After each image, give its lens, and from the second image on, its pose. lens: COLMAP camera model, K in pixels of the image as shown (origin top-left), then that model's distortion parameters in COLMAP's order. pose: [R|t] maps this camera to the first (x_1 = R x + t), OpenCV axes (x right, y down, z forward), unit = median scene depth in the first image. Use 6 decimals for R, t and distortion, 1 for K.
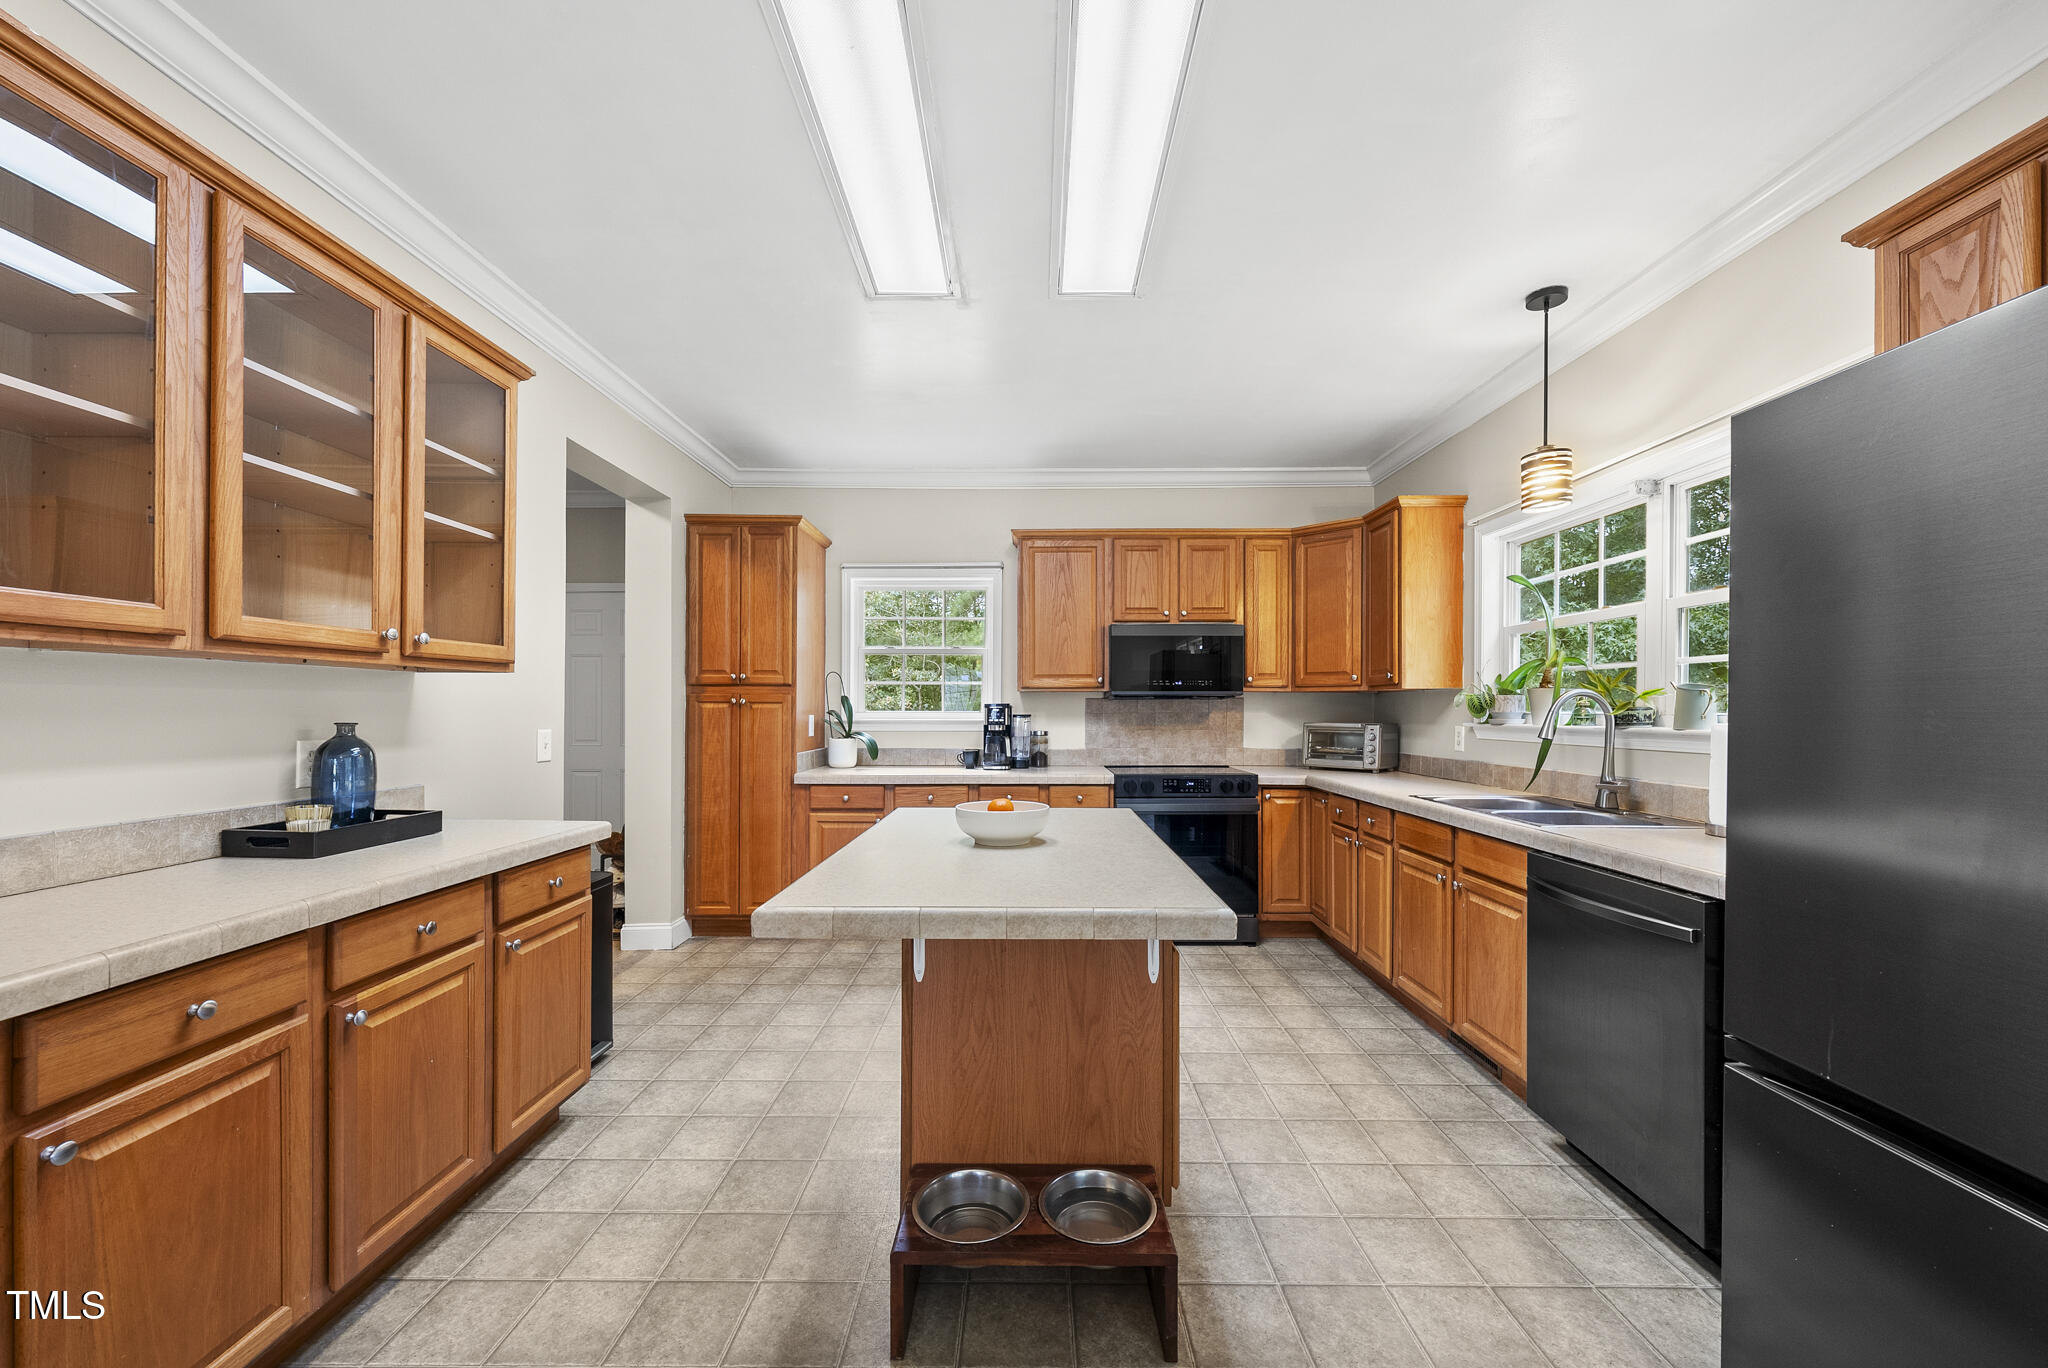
lens RADIAL K [[763.7, 0, 1025.5], [0, 763.7, 709.3], [0, 0, 1]] dist [-0.001234, 0.000112]
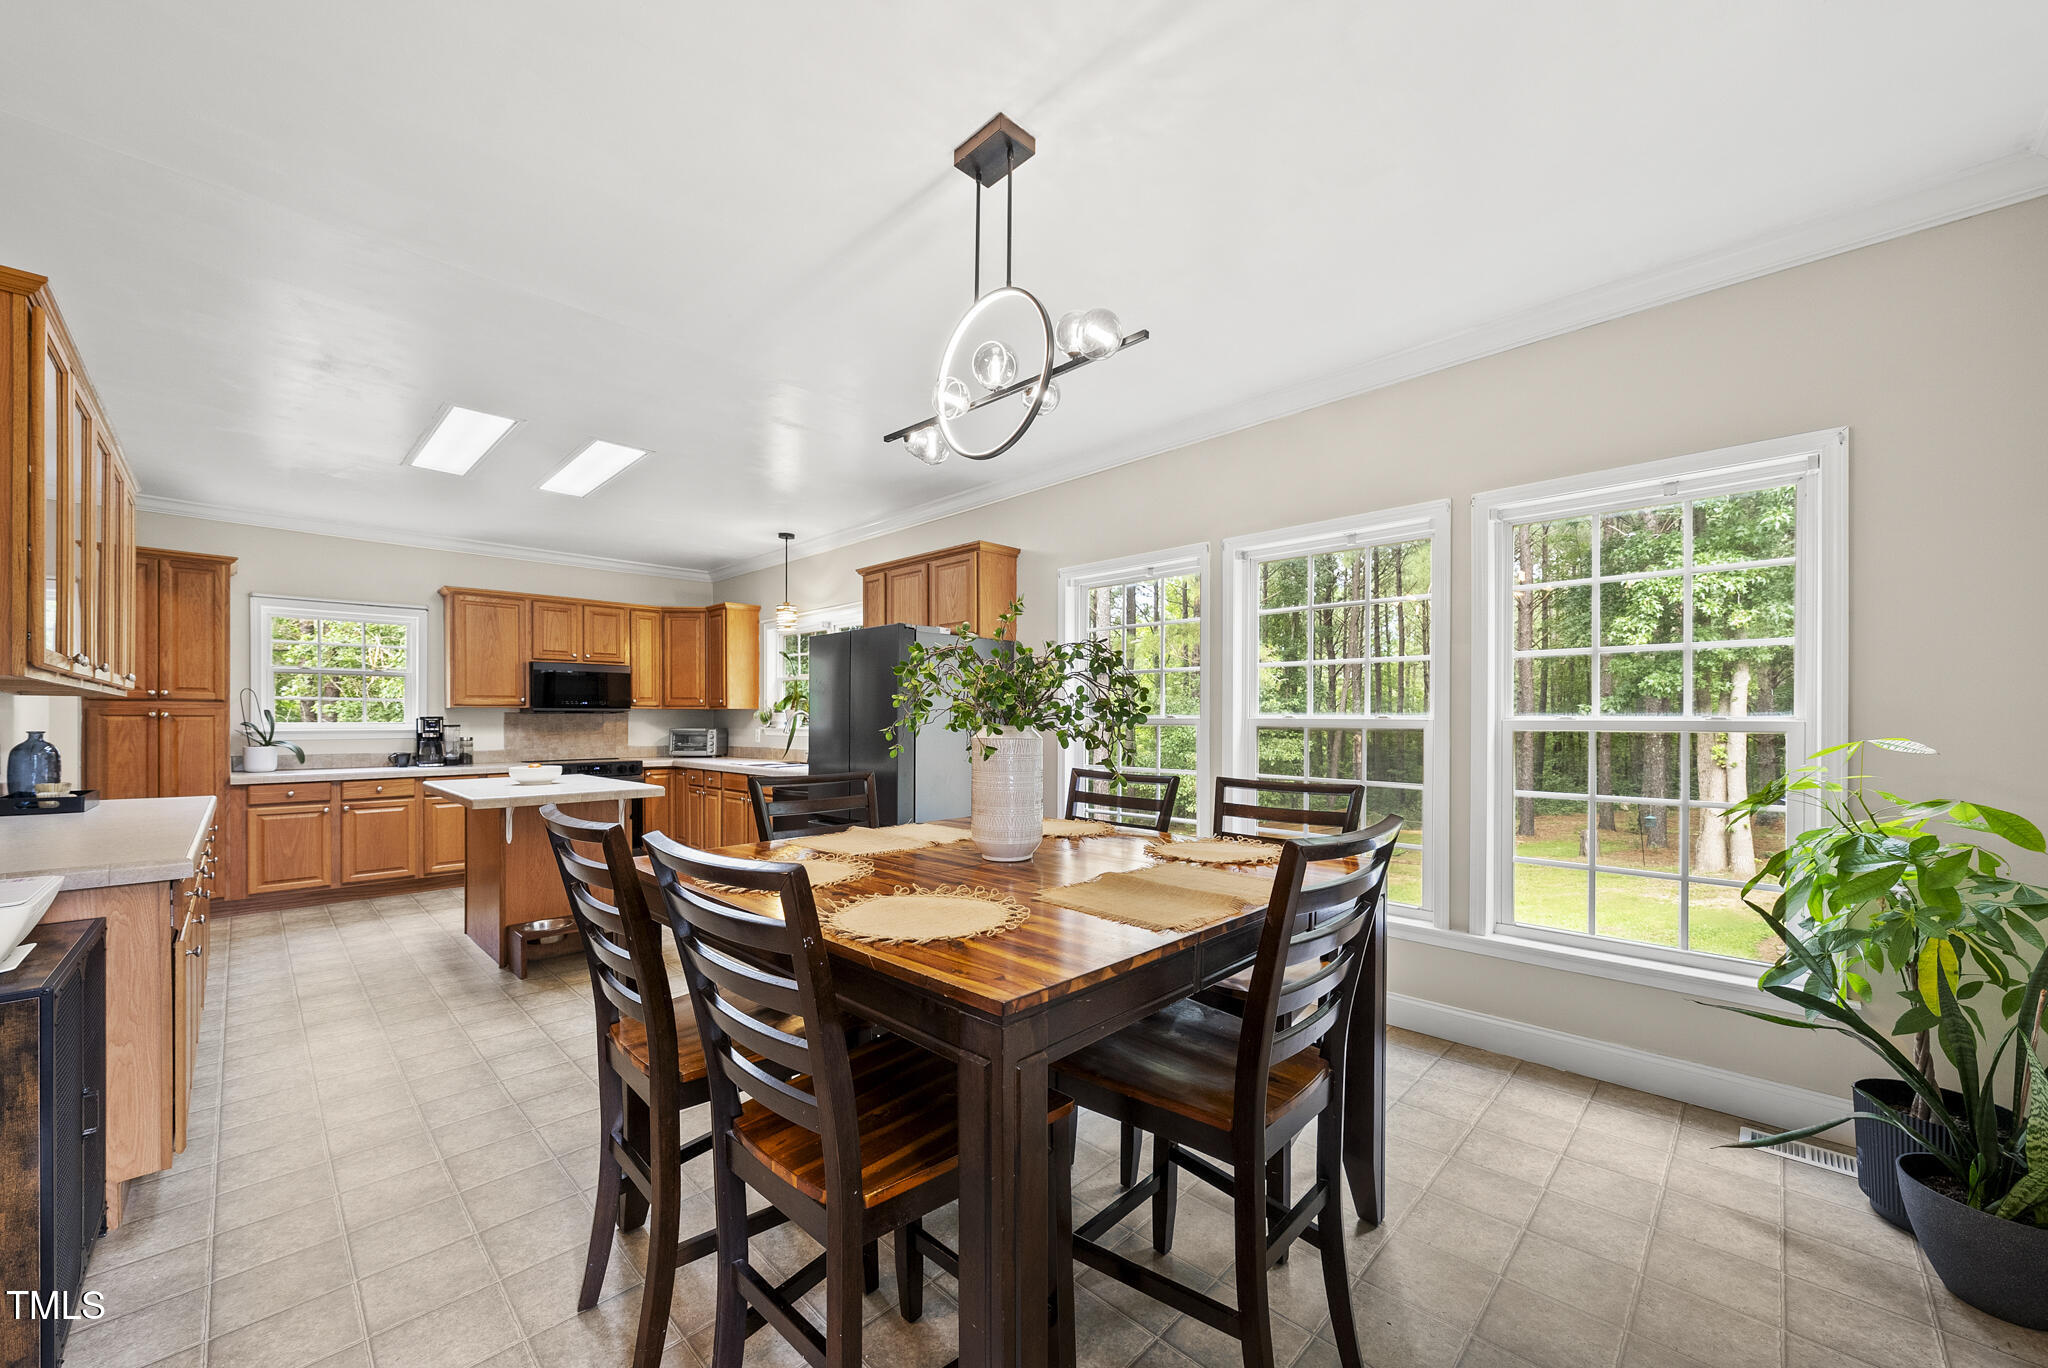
lens RADIAL K [[774.4, 0, 1012.6], [0, 774.4, 721.8], [0, 0, 1]] dist [0.008437, 0.000008]
pose [[0.702680, -0.004785, 0.711490, -0.335890], [0.002755, 0.999988, 0.004004, -0.001436], [-0.711500, -0.000853, 0.702685, -0.763295]]
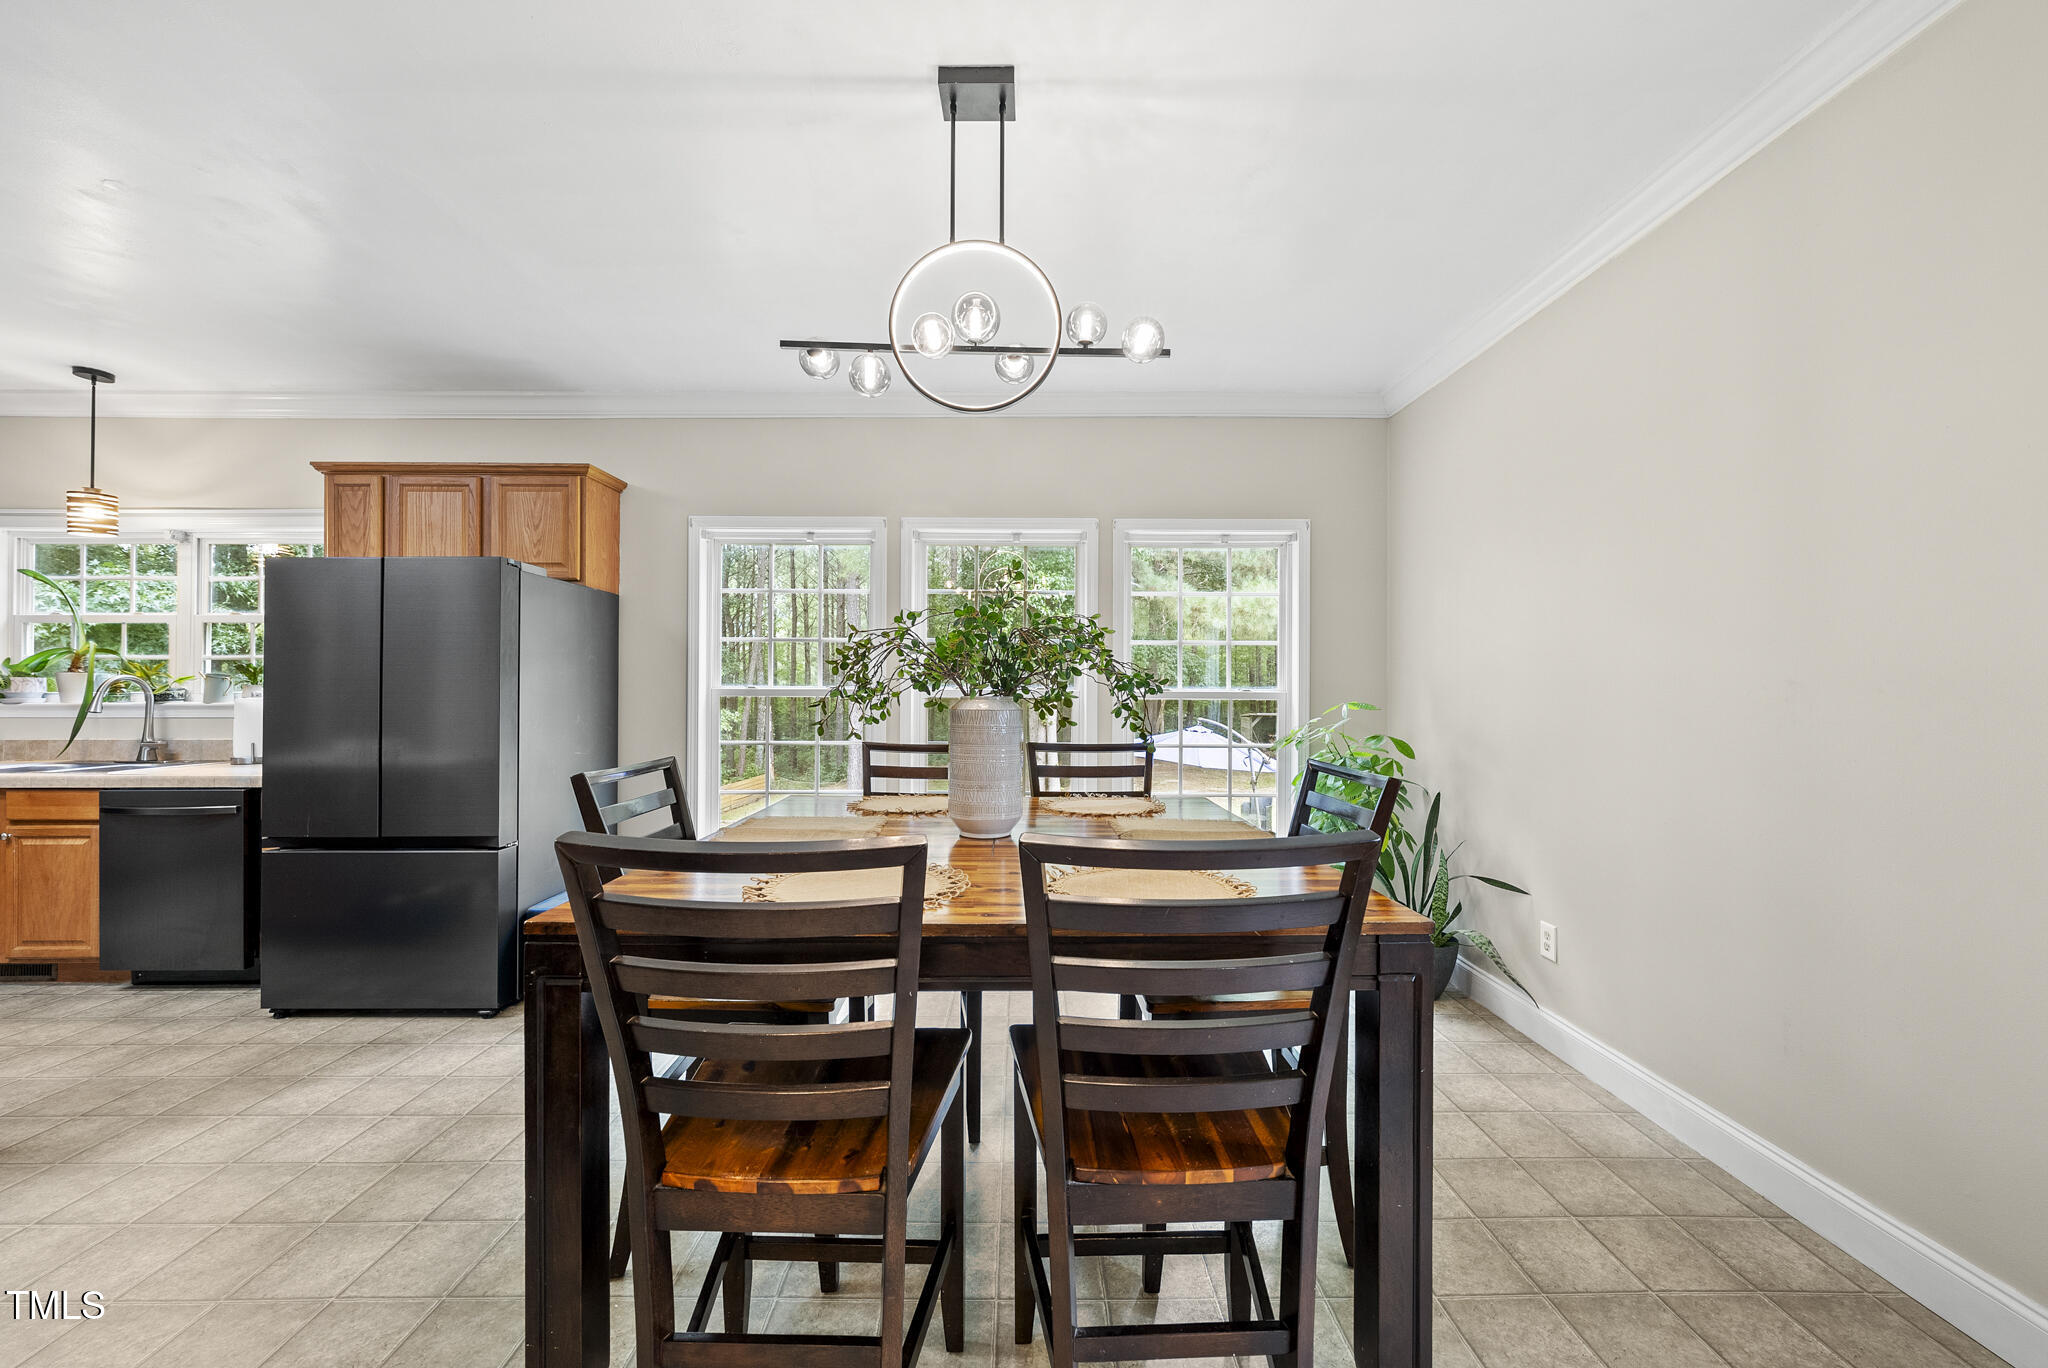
lens RADIAL K [[755.9, 0, 1024.0], [0, 755.9, 684.0], [0, 0, 1]] dist [-0.001029, 0.000213]
pose [[-0.018516, 0.002706, 0.999825, -0.453875], [0.000290, 0.999996, -0.002701, -0.004519], [-0.999829, 0.000240, -0.018516, -0.403610]]
